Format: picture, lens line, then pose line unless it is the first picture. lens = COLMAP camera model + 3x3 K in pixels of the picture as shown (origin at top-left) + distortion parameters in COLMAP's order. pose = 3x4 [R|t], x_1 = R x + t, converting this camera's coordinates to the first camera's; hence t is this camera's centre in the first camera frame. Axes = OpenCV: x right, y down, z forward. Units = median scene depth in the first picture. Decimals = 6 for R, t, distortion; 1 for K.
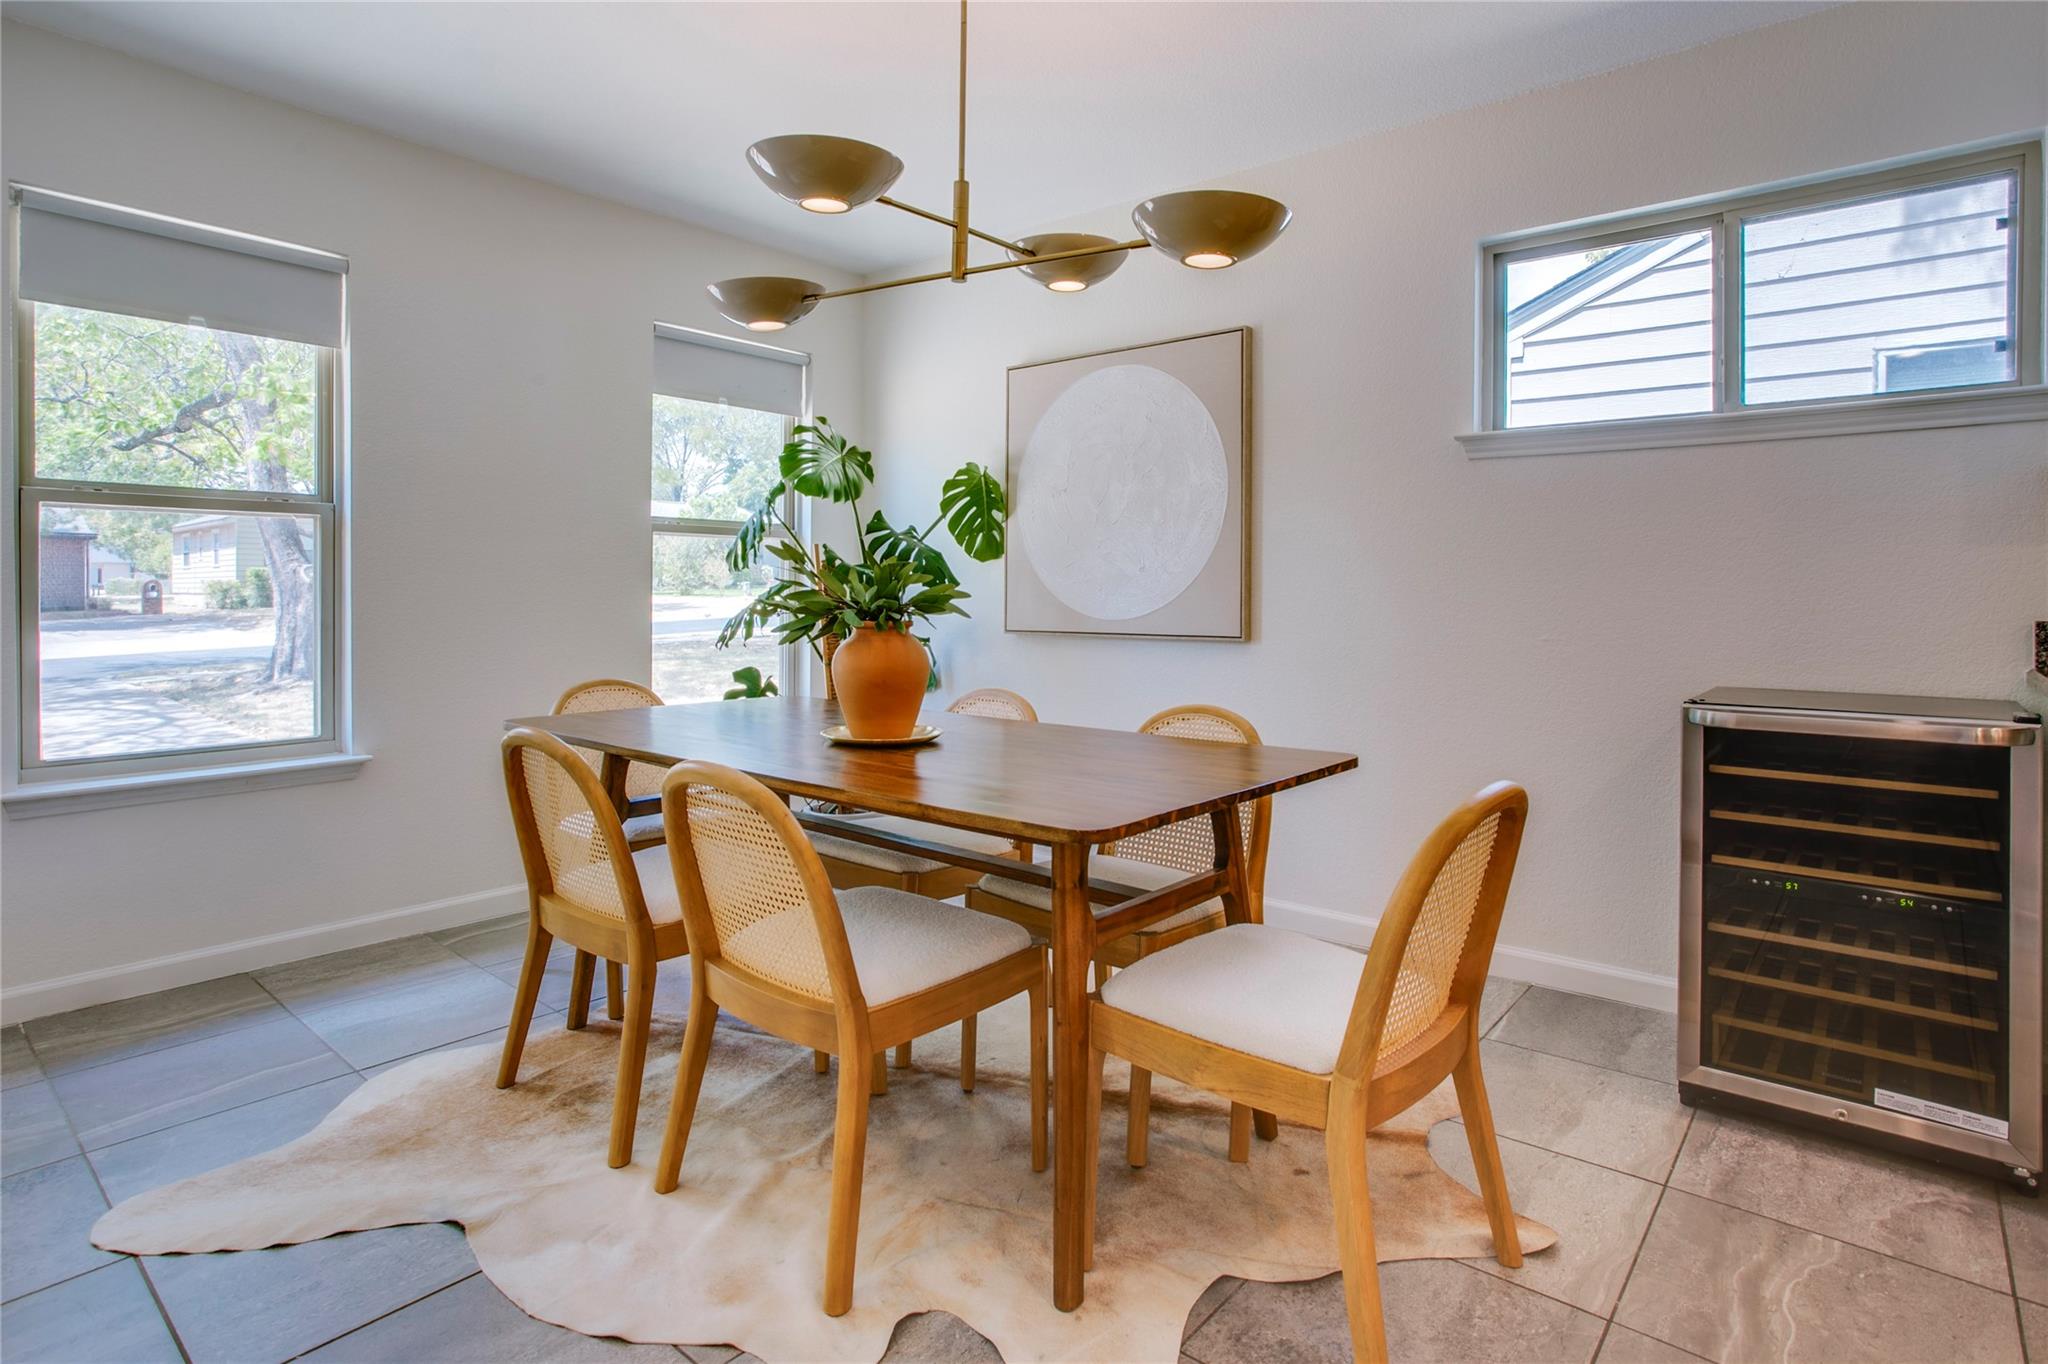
lens RADIAL K [[1040.8, 0, 1021.9], [0, 1040.8, 595.2], [0, 0, 1]] dist [-0.050850, 0.027148]
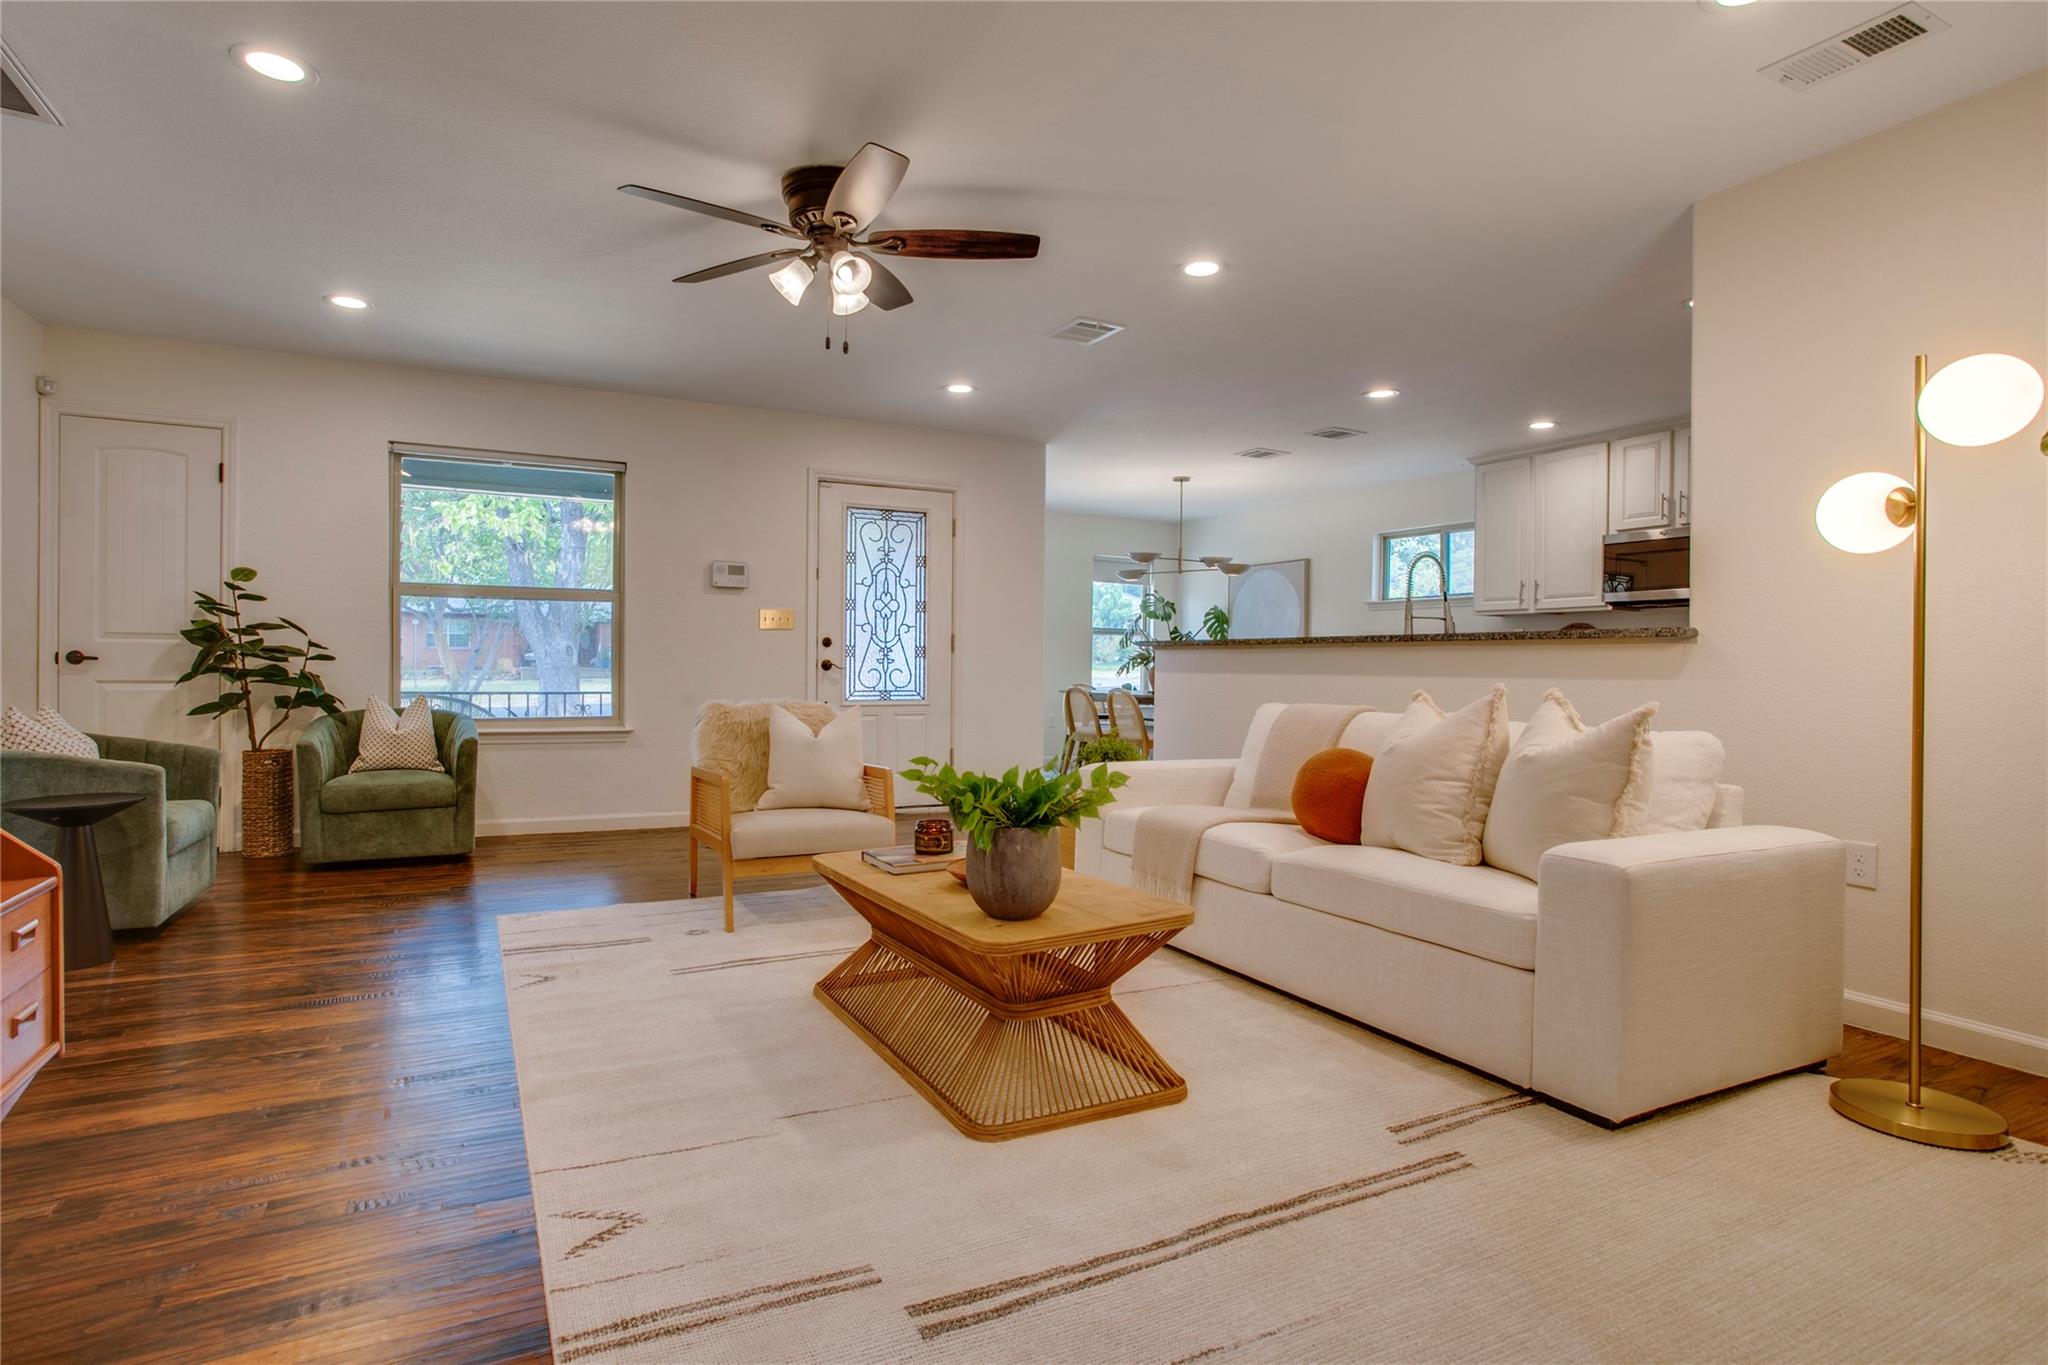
lens RADIAL K [[1040.8, 0, 996.2], [0, 1040.8, 688.4], [0, 0, 1]] dist [-0.050850, 0.027148]
pose [[0.924245, 0.019194, -0.381318, 0.491121], [-0.015781, 0.999803, 0.012076, 0.058002], [0.381475, -0.005144, 0.924365, -1.767360]]
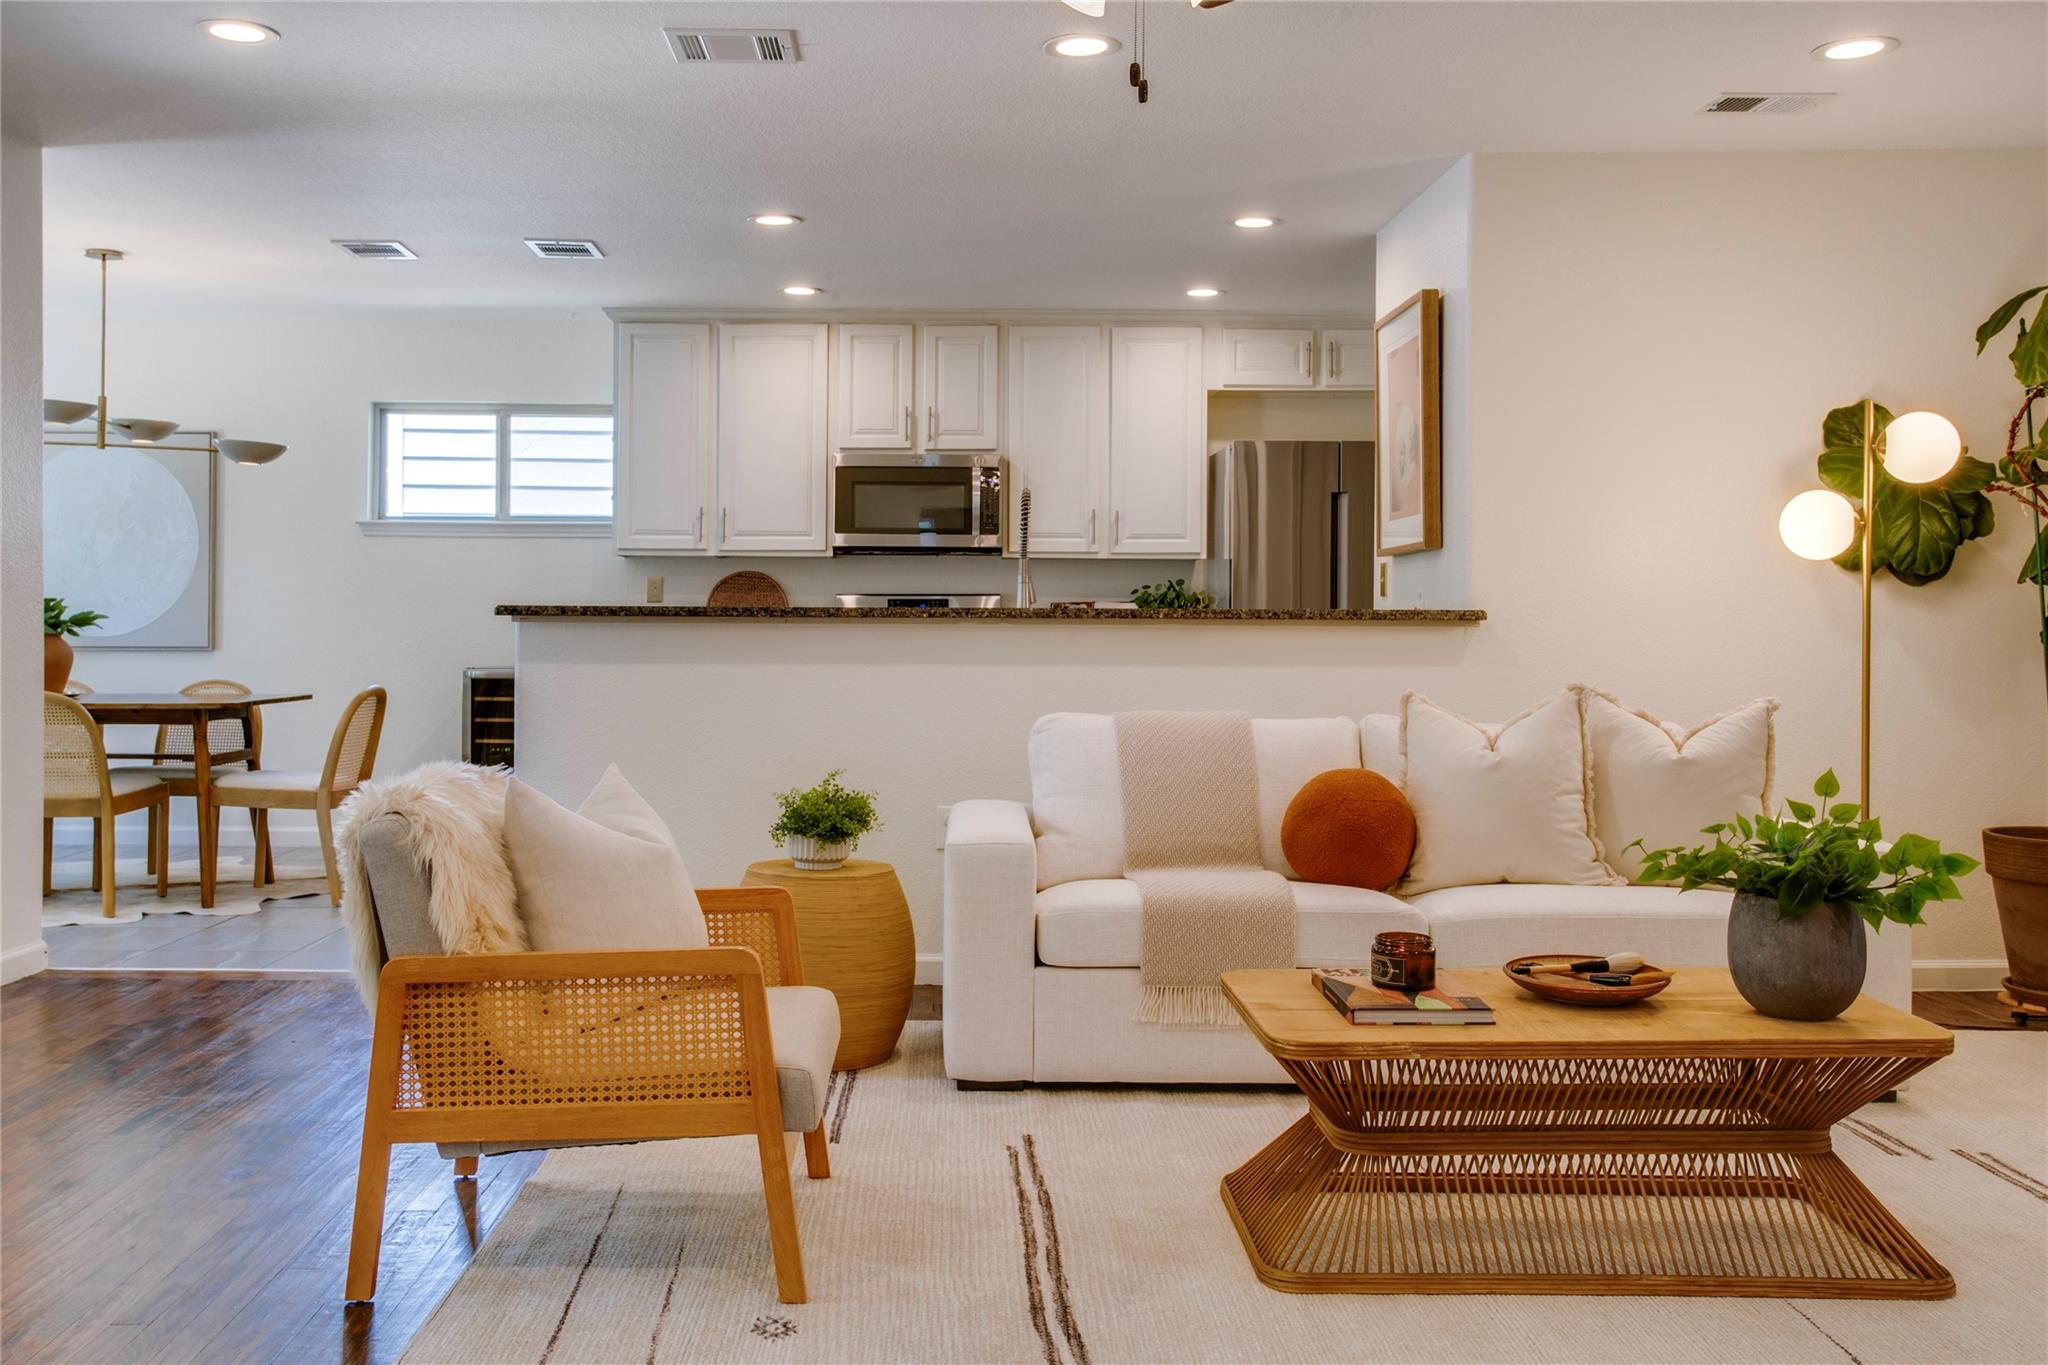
lens RADIAL K [[1837.9, 0, 977.6], [0, 1837.9, 648.1], [0, 0, 1]] dist [0.002455, -0.015053]
pose [[0.747517, -0.006893, 0.664207, -0.664271], [0.001824, 0.999964, 0.008325, 0.021491], [-0.664241, -0.005011, 0.747502, -1.561743]]
